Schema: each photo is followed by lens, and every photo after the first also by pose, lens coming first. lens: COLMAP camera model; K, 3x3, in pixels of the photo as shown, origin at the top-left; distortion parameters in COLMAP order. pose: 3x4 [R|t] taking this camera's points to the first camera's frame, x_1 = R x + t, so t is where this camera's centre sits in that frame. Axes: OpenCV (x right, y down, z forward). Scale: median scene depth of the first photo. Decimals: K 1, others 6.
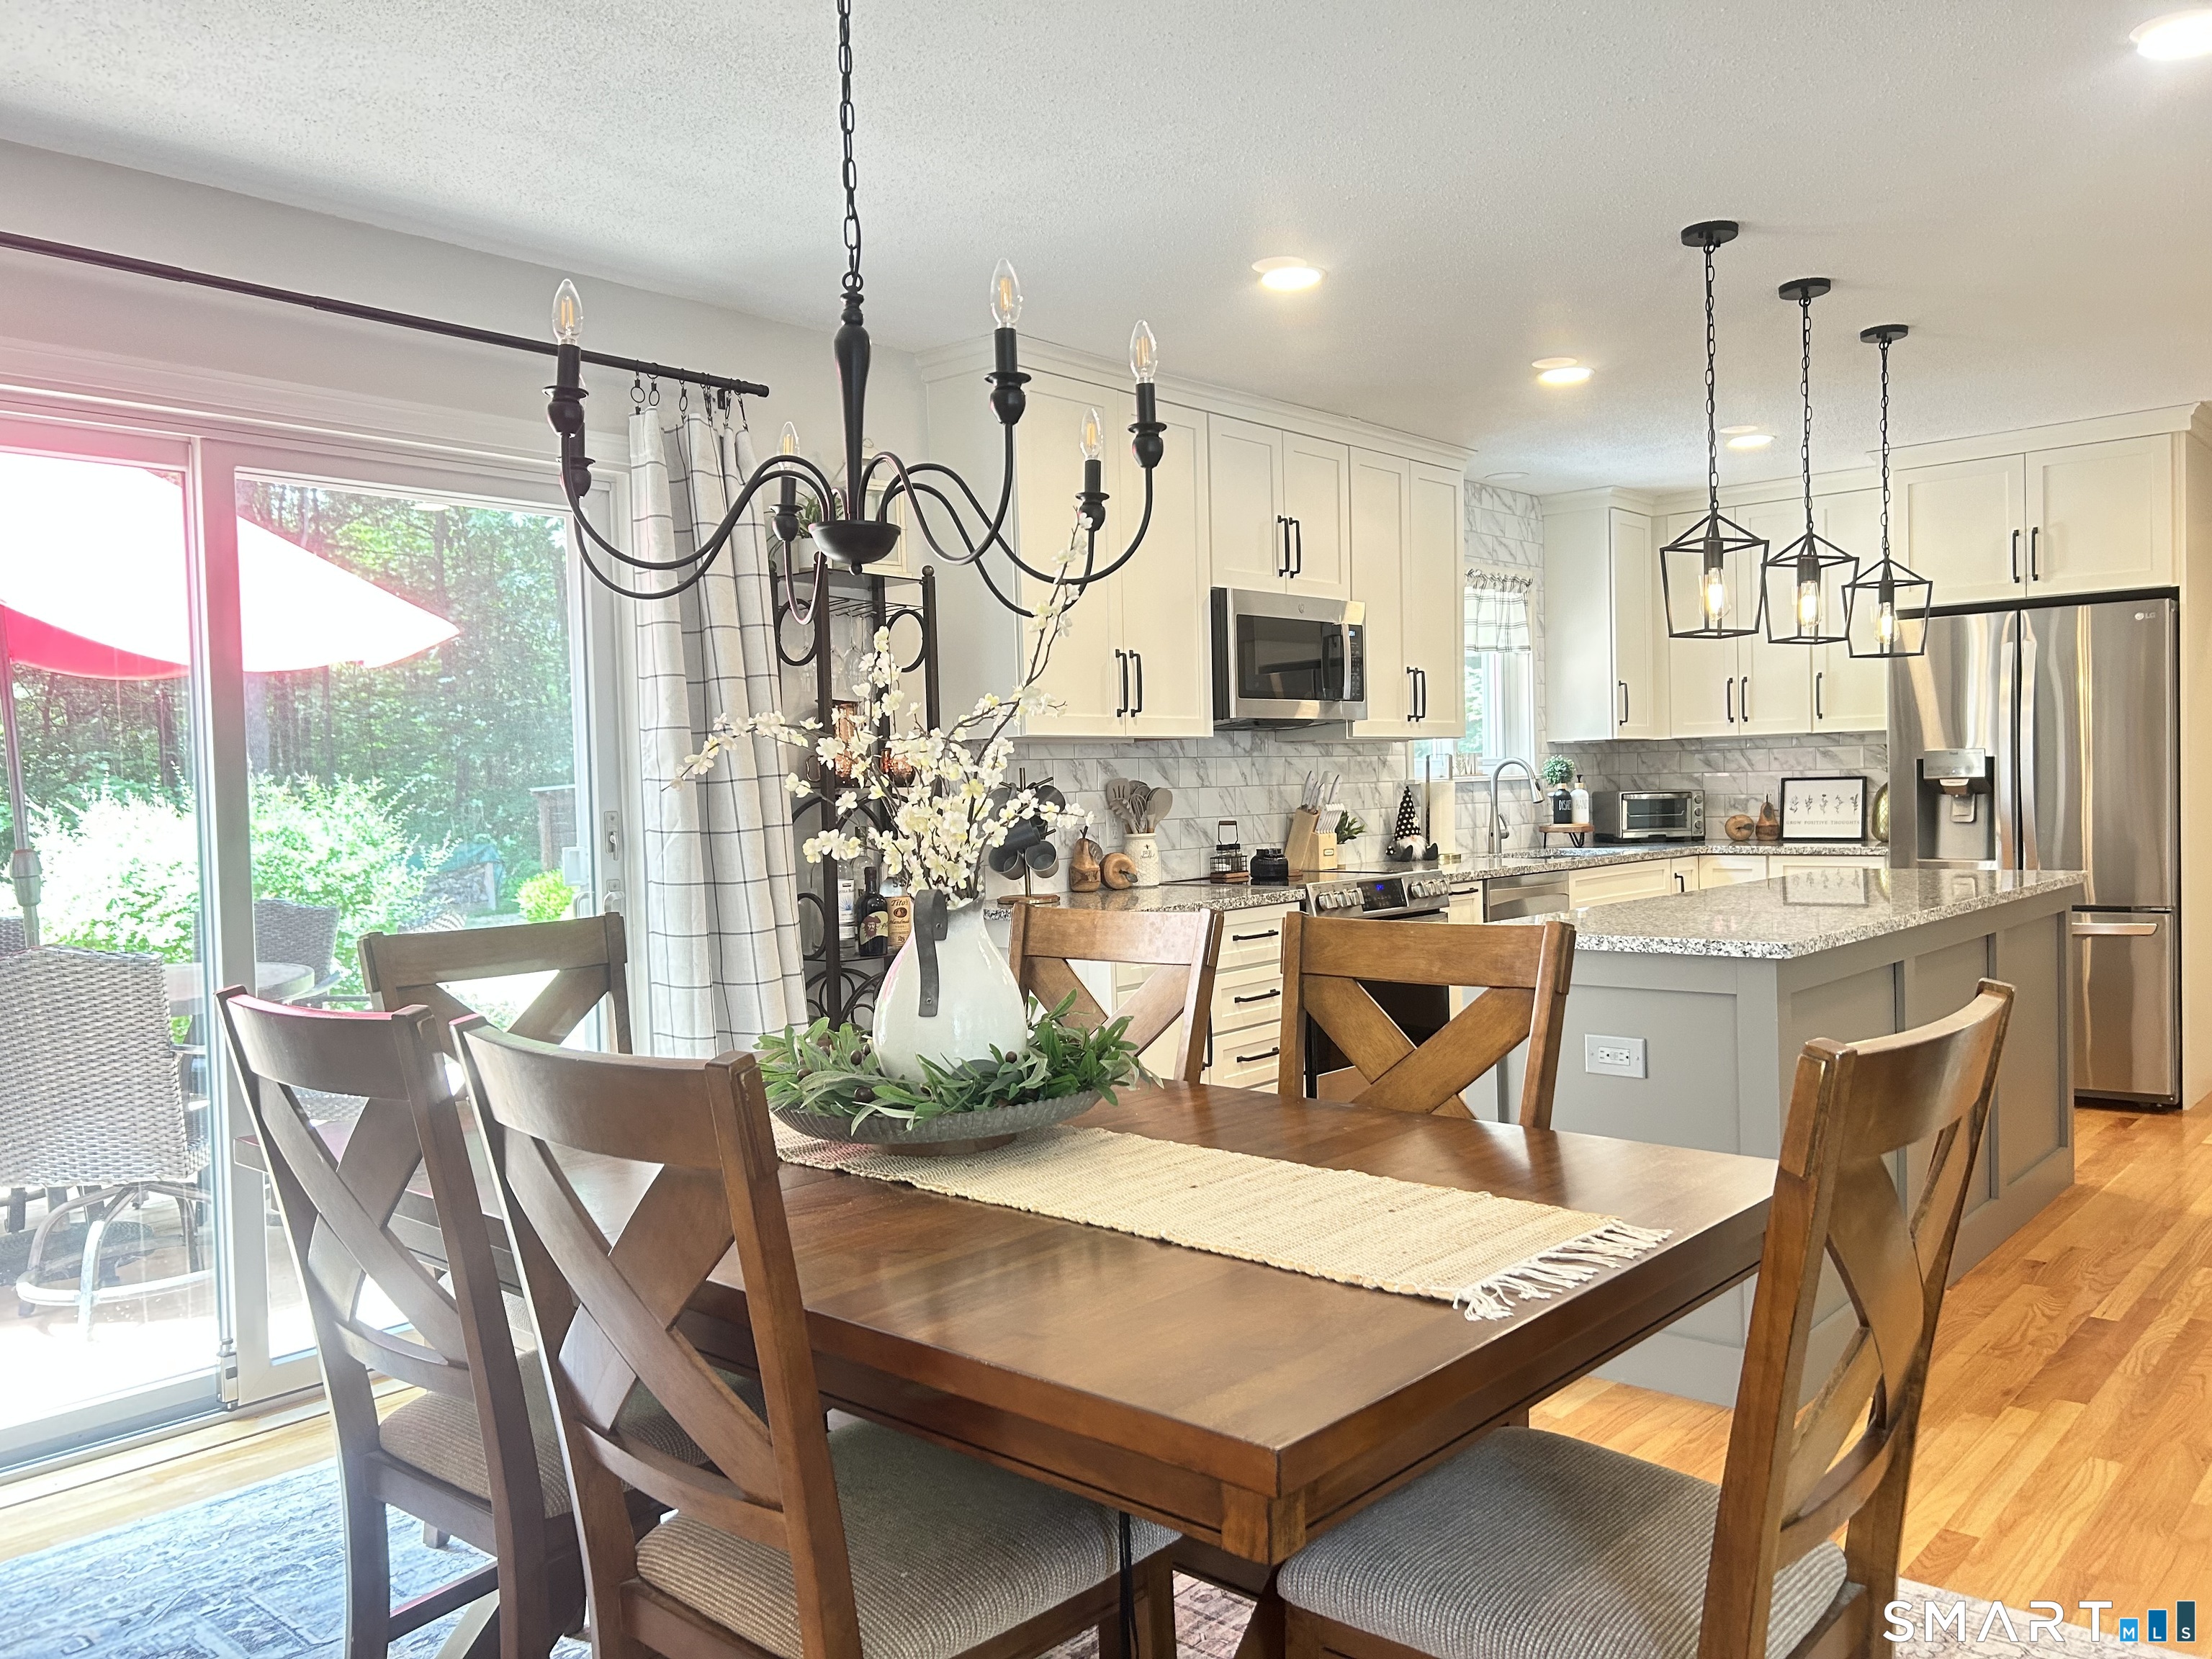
lens RADIAL K [[1663.5, 0, 1094.4], [0, 1663.5, 827.6], [0, 0, 1]] dist [0.013207, -0.002386]
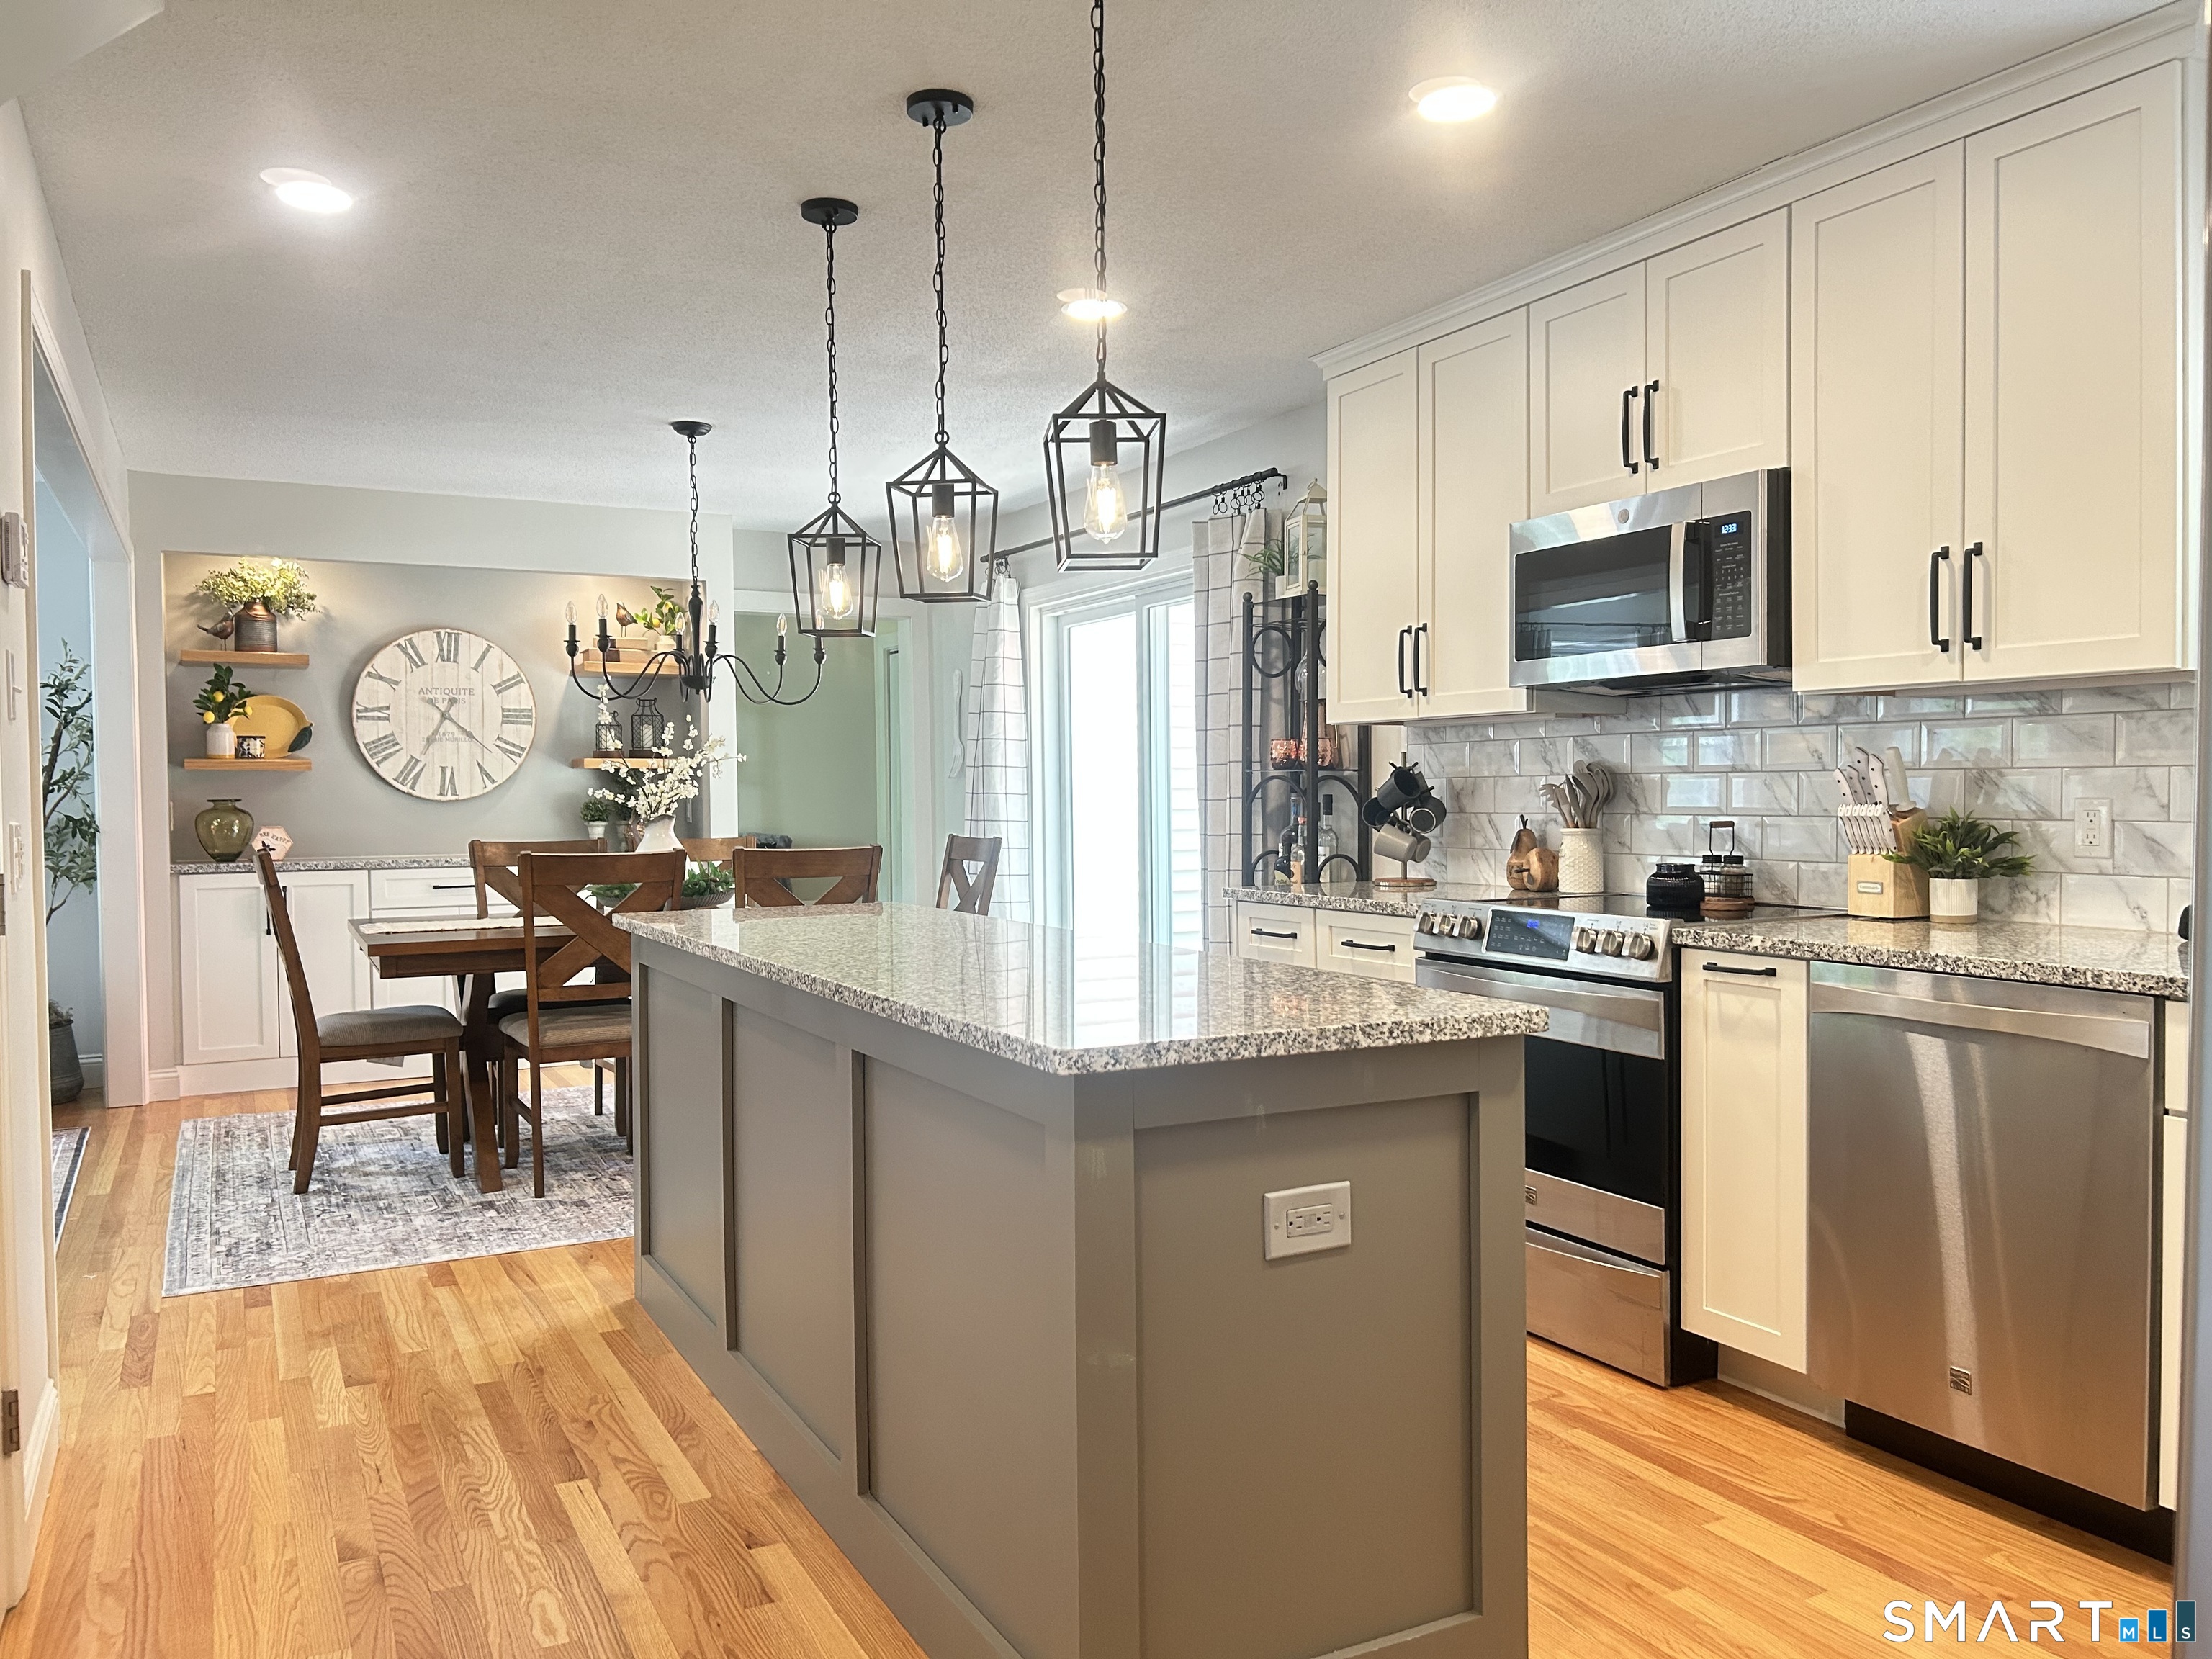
lens RADIAL K [[1663.5, 0, 1094.4], [0, 1663.5, 827.6], [0, 0, 1]] dist [0.013207, -0.002386]
pose [[-0.338572, 0.052623, -0.939468, 0.828251], [-0.008486, 0.998224, 0.058973, -0.040153], [0.940902, 0.027939, -0.337524, 0.991381]]
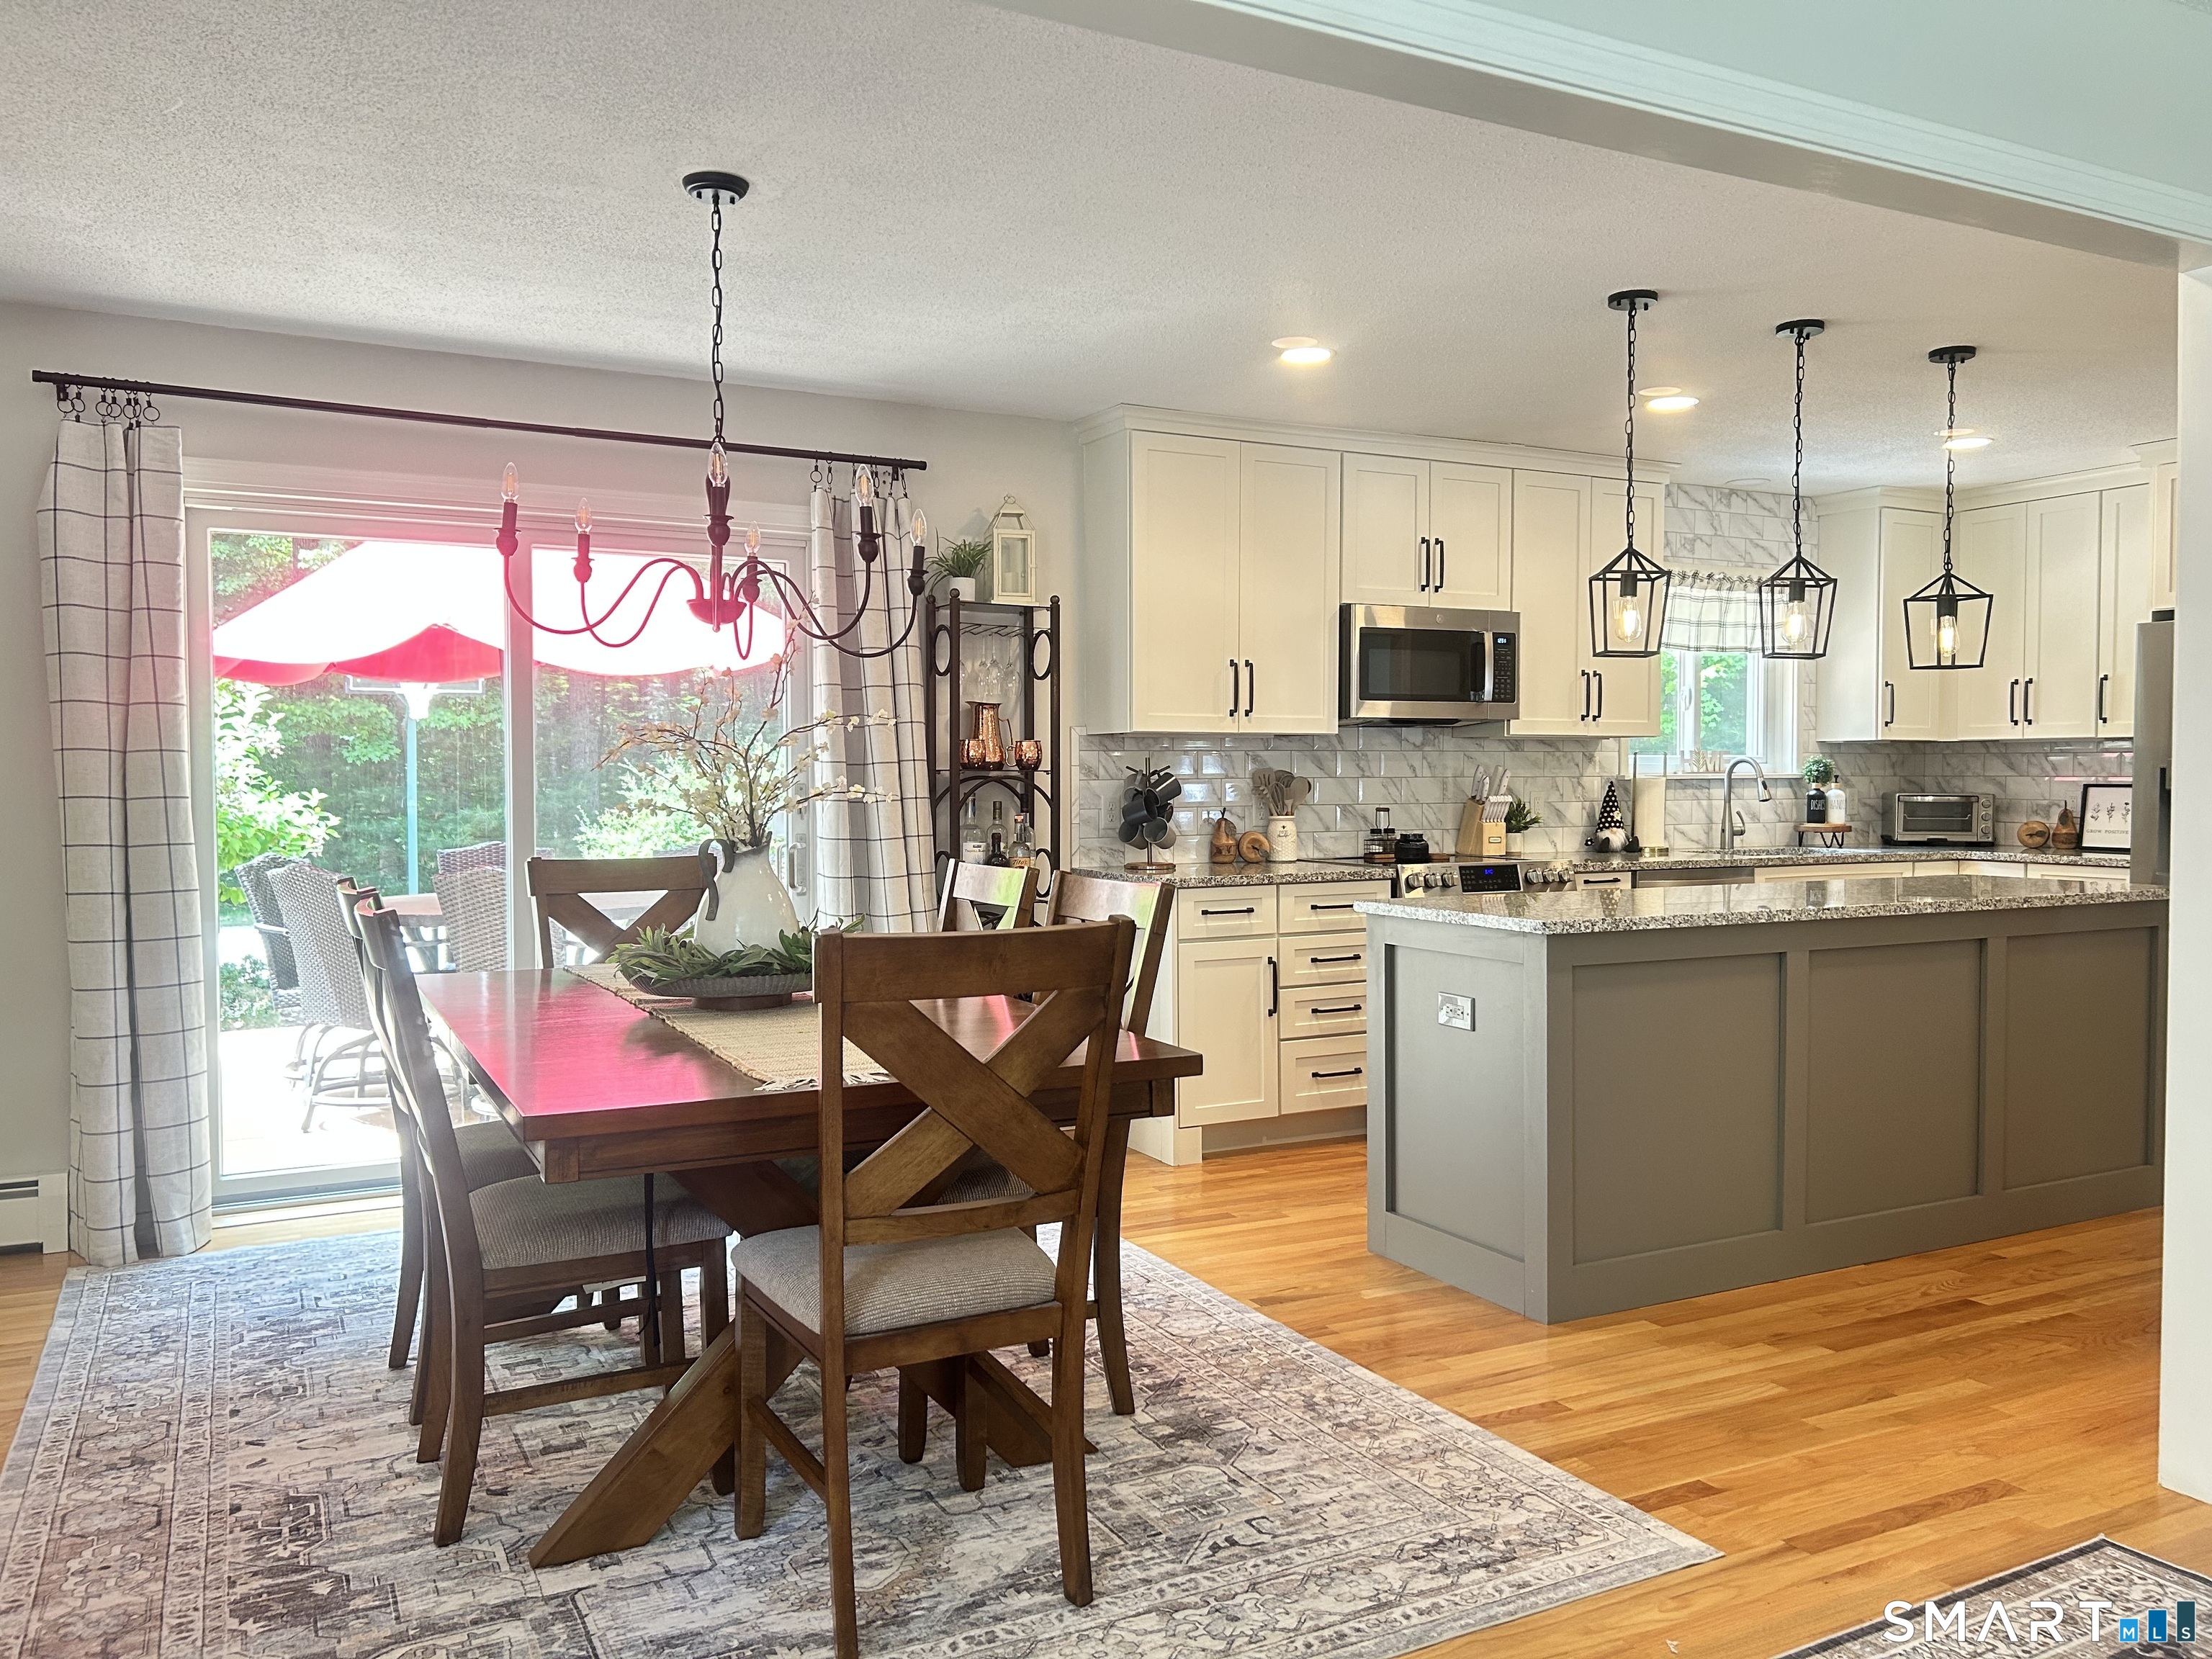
lens RADIAL K [[1663.5, 0, 1094.4], [0, 1663.5, 827.6], [0, 0, 1]] dist [0.013207, -0.002386]
pose [[0.935383, 0.038115, -0.351576, 0.295262], [-0.033512, 0.999254, 0.019171, -0.005619], [0.352044, -0.006151, 0.935963, -0.125643]]
